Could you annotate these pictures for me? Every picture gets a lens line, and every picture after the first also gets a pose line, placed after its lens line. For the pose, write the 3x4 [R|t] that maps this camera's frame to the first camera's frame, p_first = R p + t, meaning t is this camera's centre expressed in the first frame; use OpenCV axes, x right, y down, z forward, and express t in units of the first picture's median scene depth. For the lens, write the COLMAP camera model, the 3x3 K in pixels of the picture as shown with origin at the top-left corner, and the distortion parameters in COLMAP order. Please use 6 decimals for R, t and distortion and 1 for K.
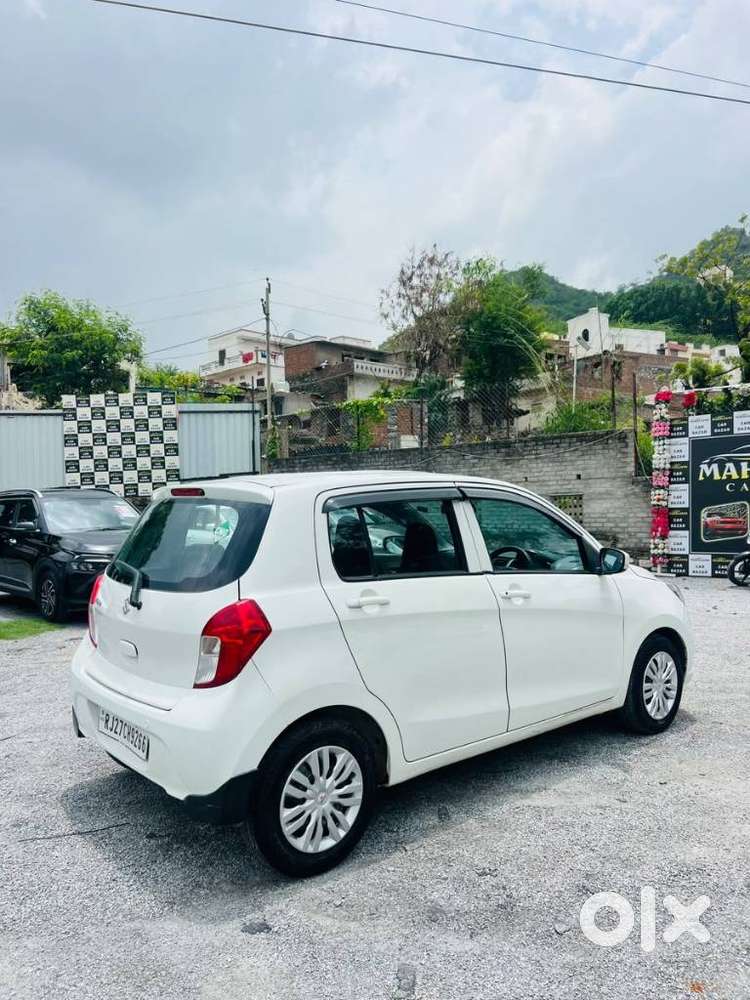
lens RADIAL K [[752.5, 0, 375.0], [0, 752.5, 500.0], [0, 0, 1]] dist [0.021261, -0.023501]
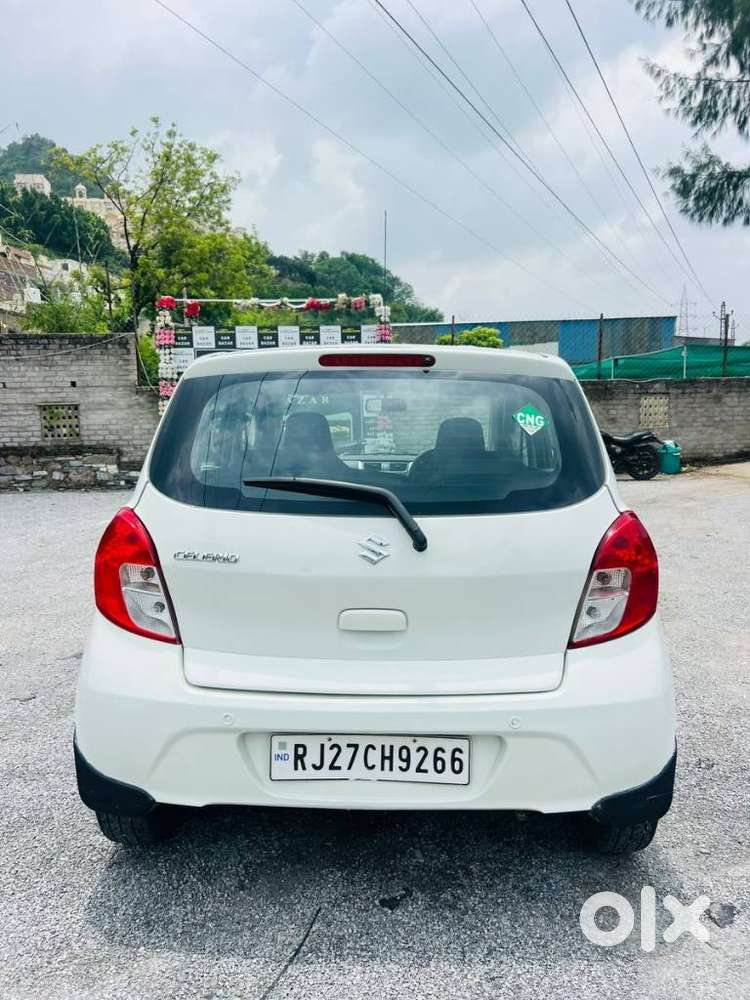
lens RADIAL K [[752.5, 0, 375.0], [0, 752.5, 500.0], [0, 0, 1]] dist [0.021261, -0.023501]
pose [[0.667056, -0.075163, 0.741206, -0.160538], [-0.005948, 0.994329, 0.106185, 0.008504], [-0.744984, -0.075240, 0.662826, 0.131154]]
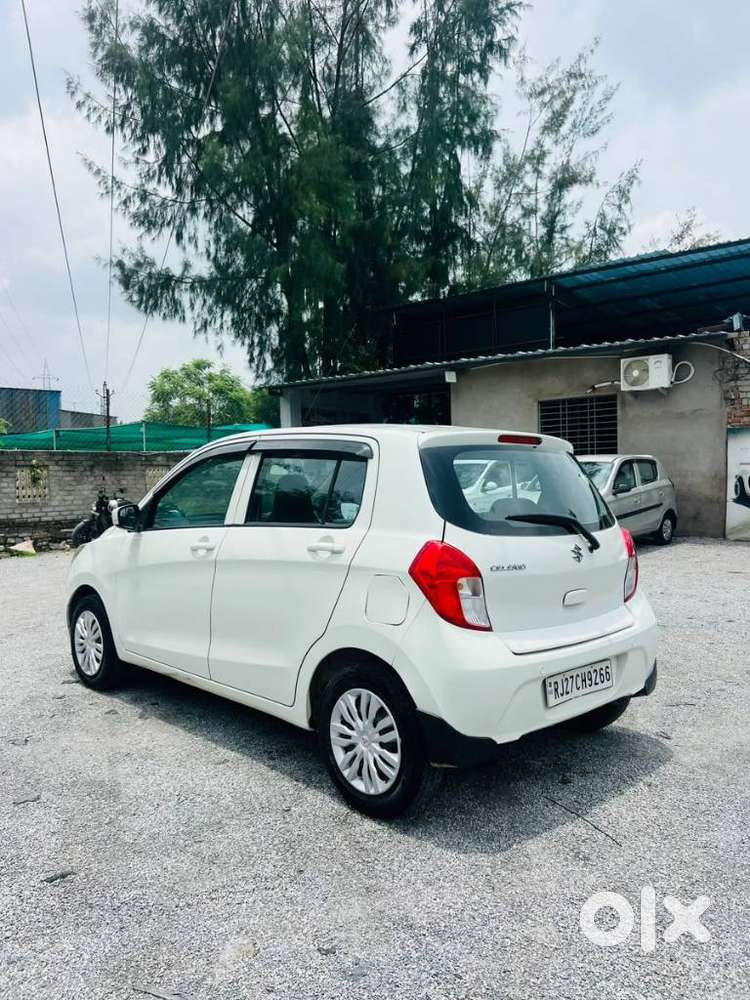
lens RADIAL K [[751.4, 0, 369.5], [0, 751.4, 504.2], [0, 0, 1]] dist [0.052727, -0.066673]
pose [[-0.060767, -0.015398, 0.998033, -0.273023], [0.004040, 0.999869, 0.015672, 0.012709], [-0.998144, 0.004985, -0.060697, 0.281937]]
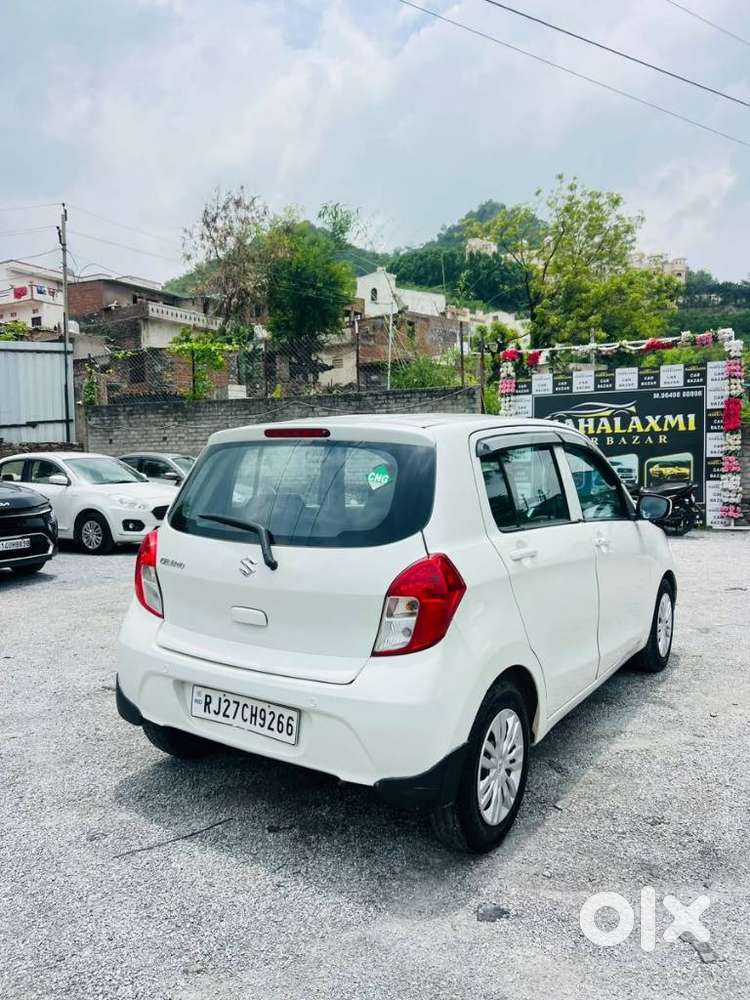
lens RADIAL K [[741.7, 0, 371.6], [0, 741.7, 500.5], [0, 0, 1]] dist [0.108190, -0.219926]
pose [[0.960044, -0.010756, 0.279642, -0.090857], [-0.006764, 0.998077, 0.061610, 0.002932], [-0.279767, -0.061040, 0.958125, 0.035244]]
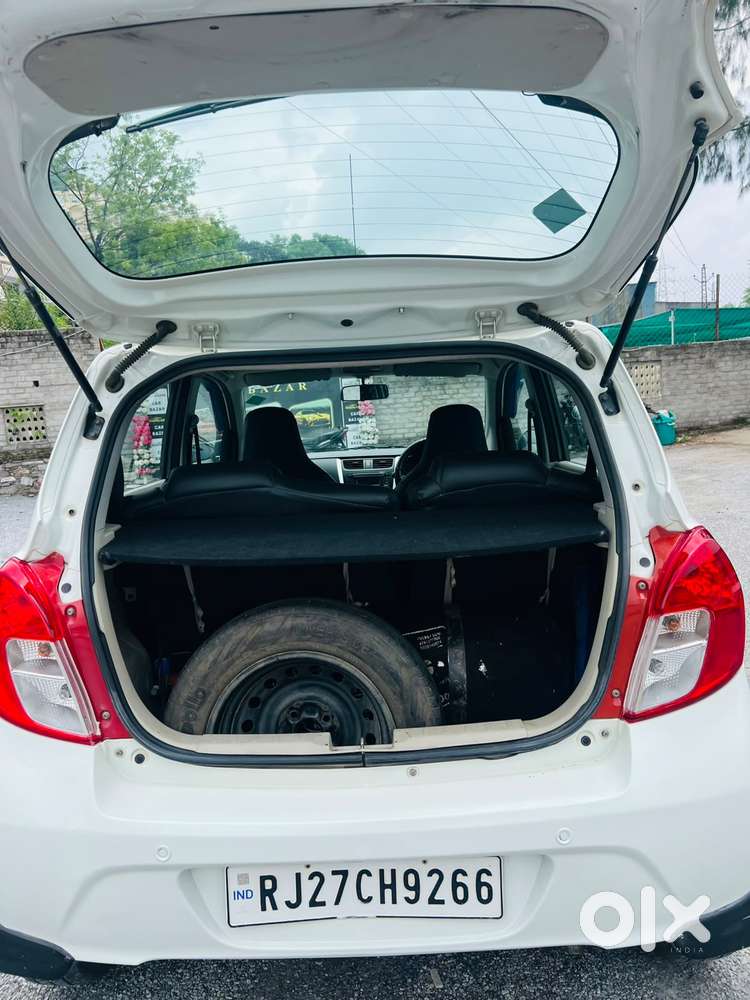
lens RADIAL K [[751.4, 0, 369.5], [0, 751.4, 504.2], [0, 0, 1]] dist [0.052727, -0.066673]
pose [[0.653953, -0.131320, 0.745051, -0.133033], [0.046128, 0.989909, 0.133990, 0.006194], [-0.755128, -0.053255, 0.653411, 0.153894]]
